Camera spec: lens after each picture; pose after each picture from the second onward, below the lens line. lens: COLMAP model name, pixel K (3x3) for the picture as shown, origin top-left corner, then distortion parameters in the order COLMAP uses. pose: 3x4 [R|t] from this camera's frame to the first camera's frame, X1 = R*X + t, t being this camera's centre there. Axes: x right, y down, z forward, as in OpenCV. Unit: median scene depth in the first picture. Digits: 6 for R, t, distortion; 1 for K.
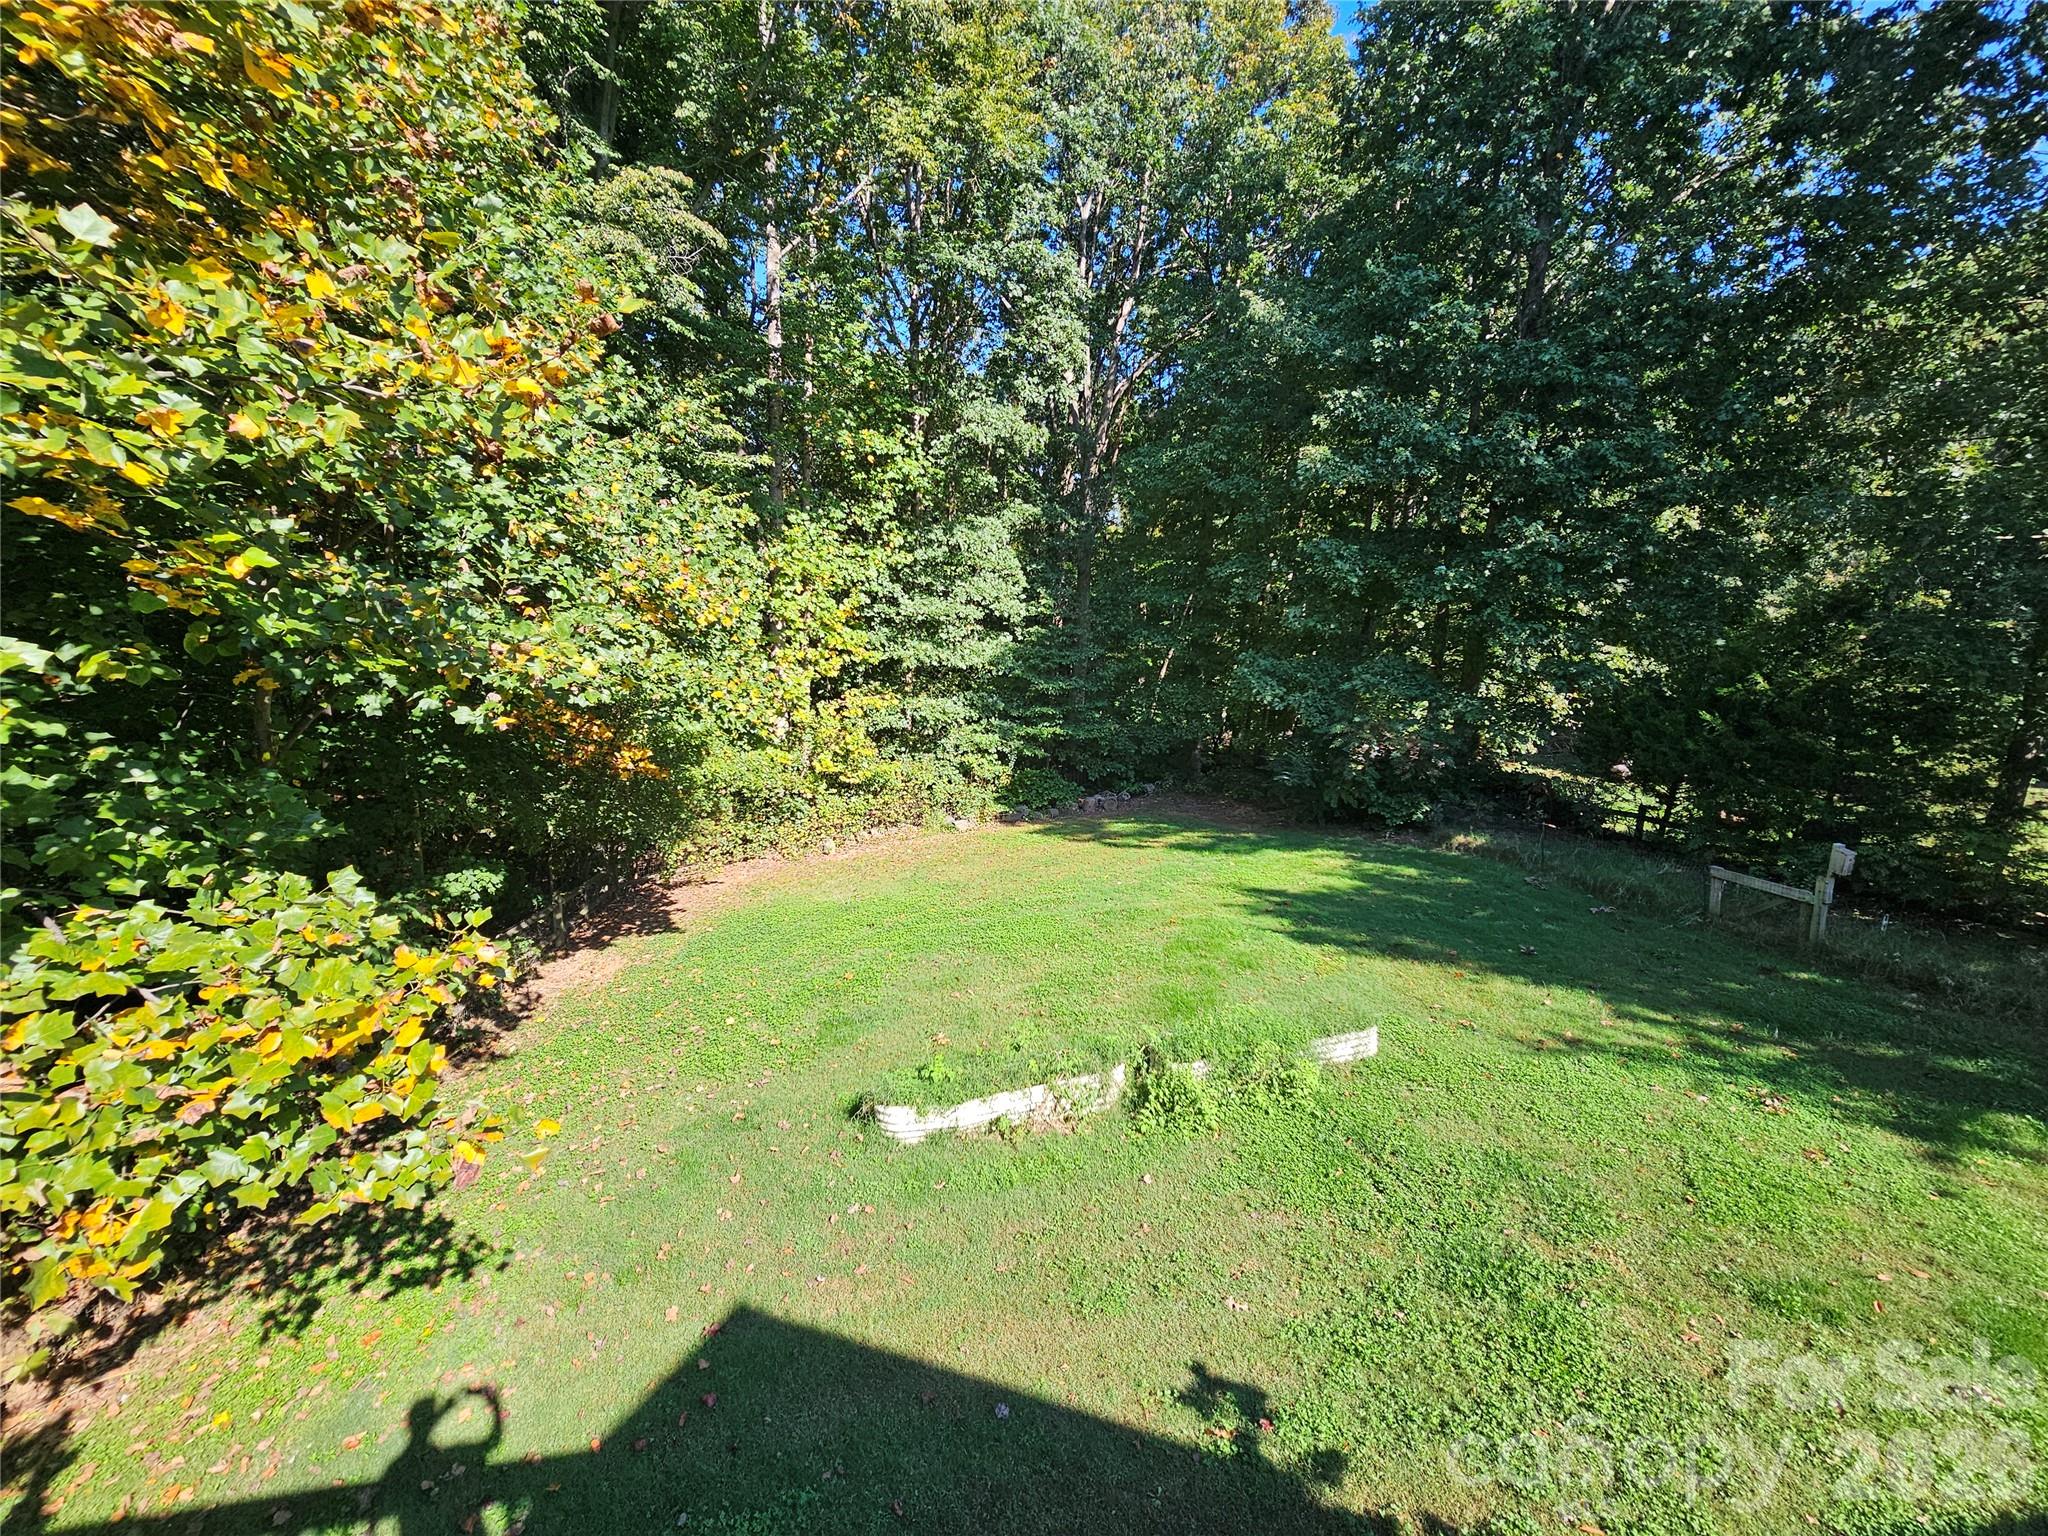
lens RADIAL K [[839.0, 0, 1030.1], [0, 839.0, 755.2], [0, 0, 1]] dist [0.007688, 0.000163]
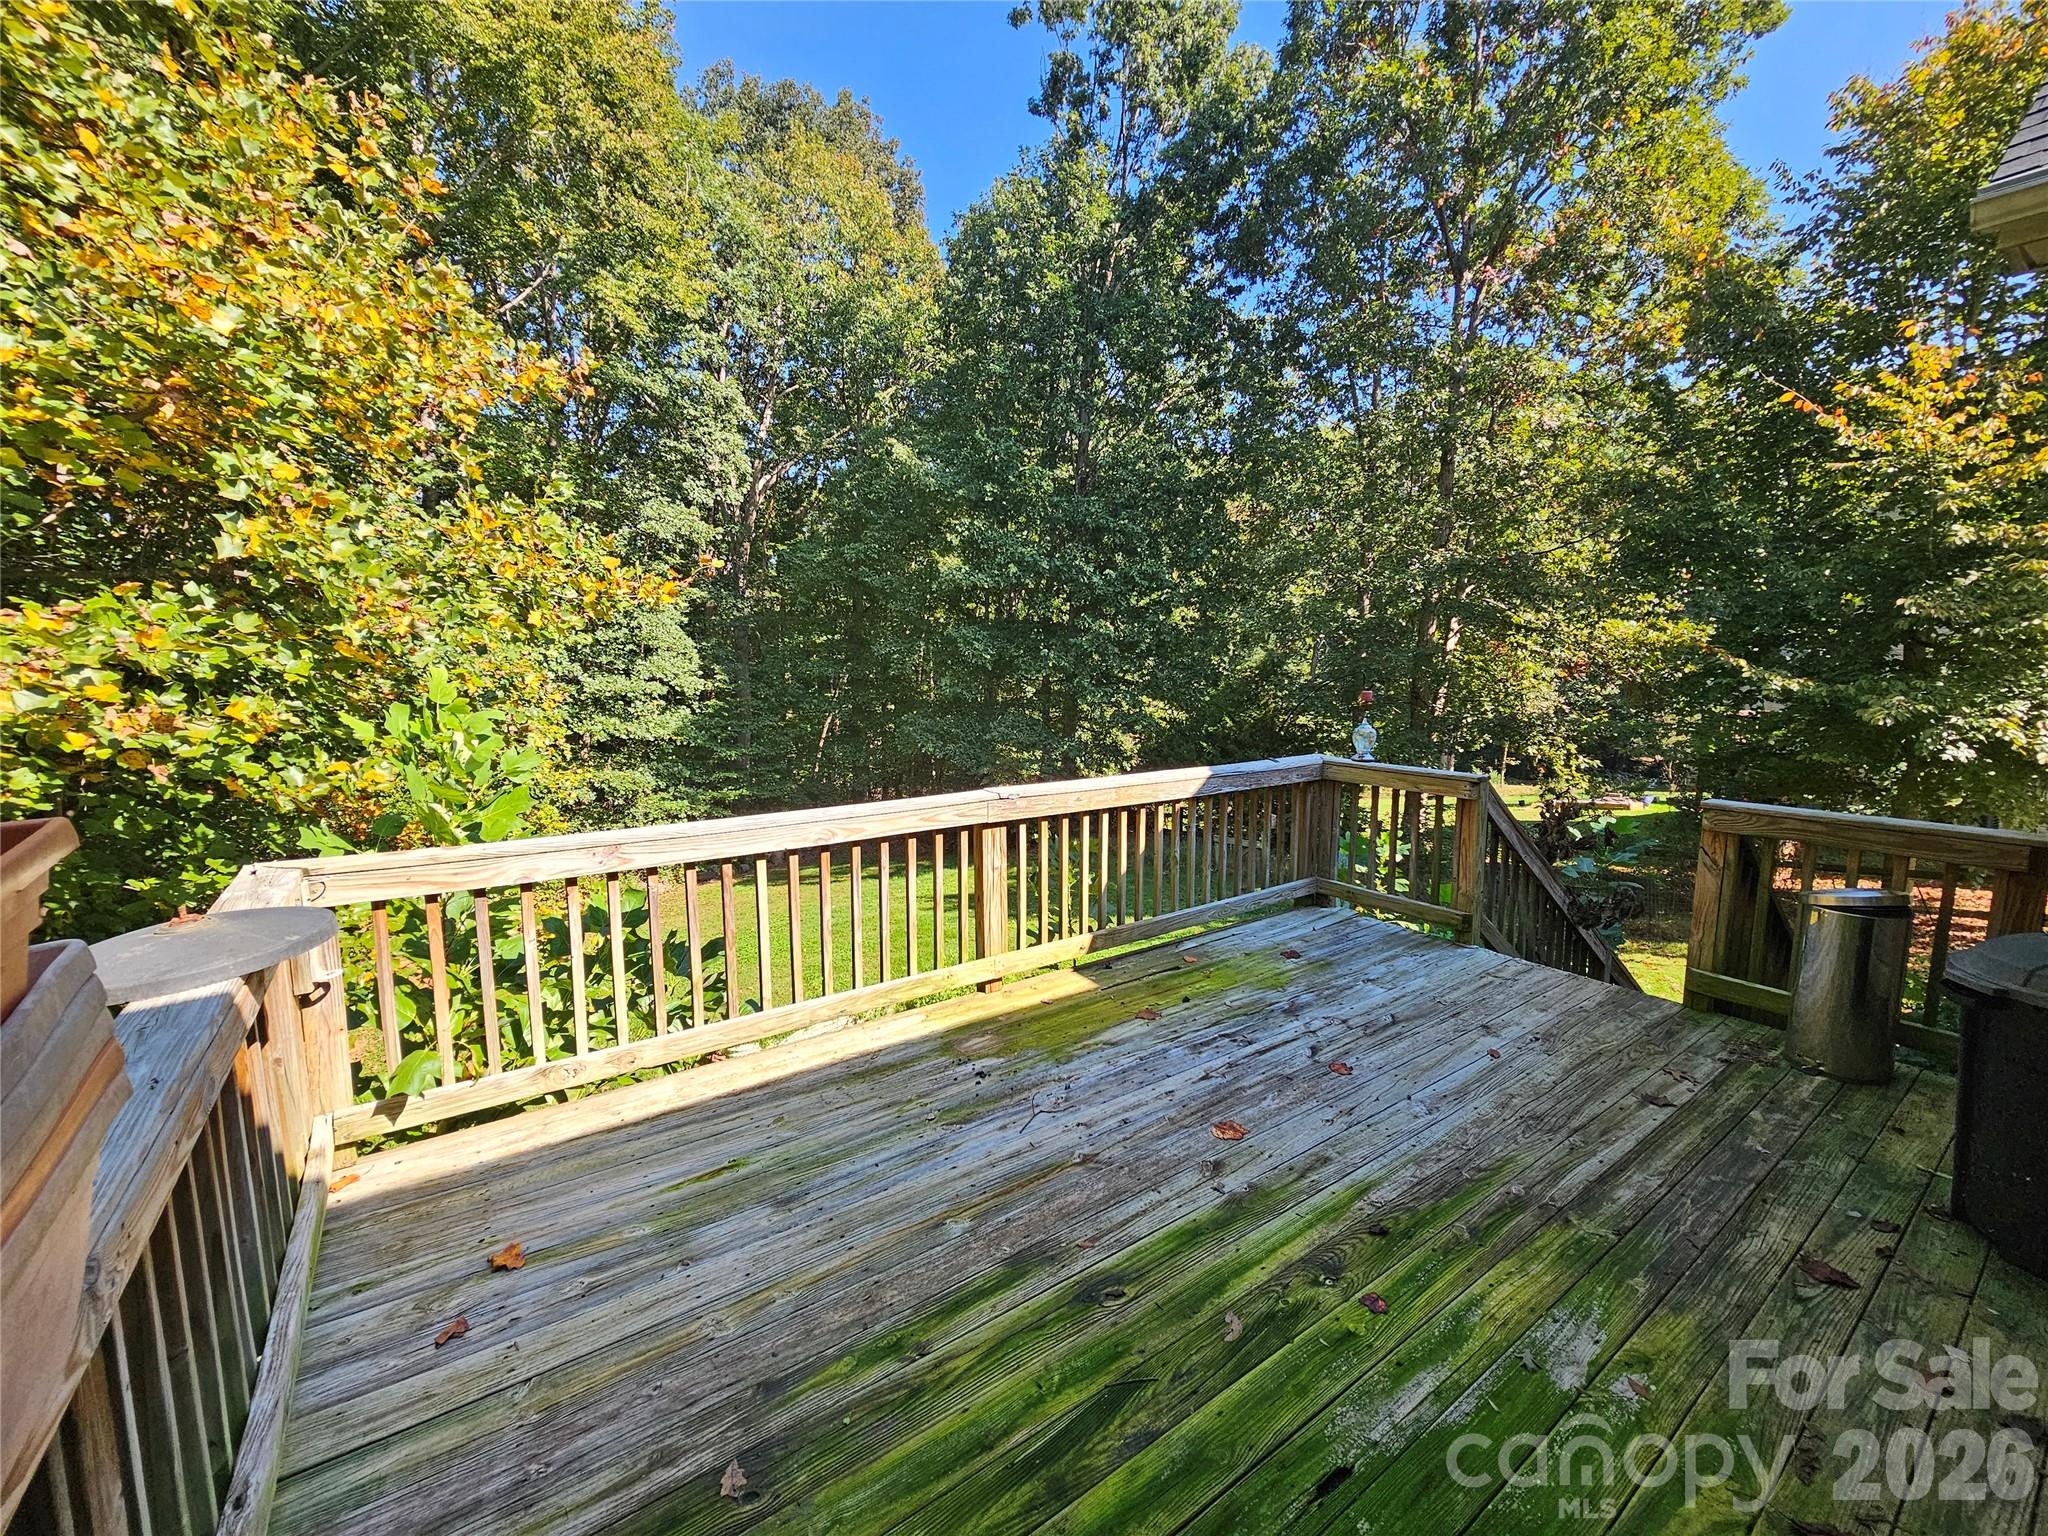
lens RADIAL K [[839.0, 0, 1020.7], [0, 839.0, 770.8], [0, 0, 1]] dist [0.007688, 0.000163]
pose [[0.907671, -0.066075, 0.414448, -0.100397], [0.091433, 0.994941, -0.041622, 0.023715], [-0.409601, 0.075673, 0.909121, -0.172366]]
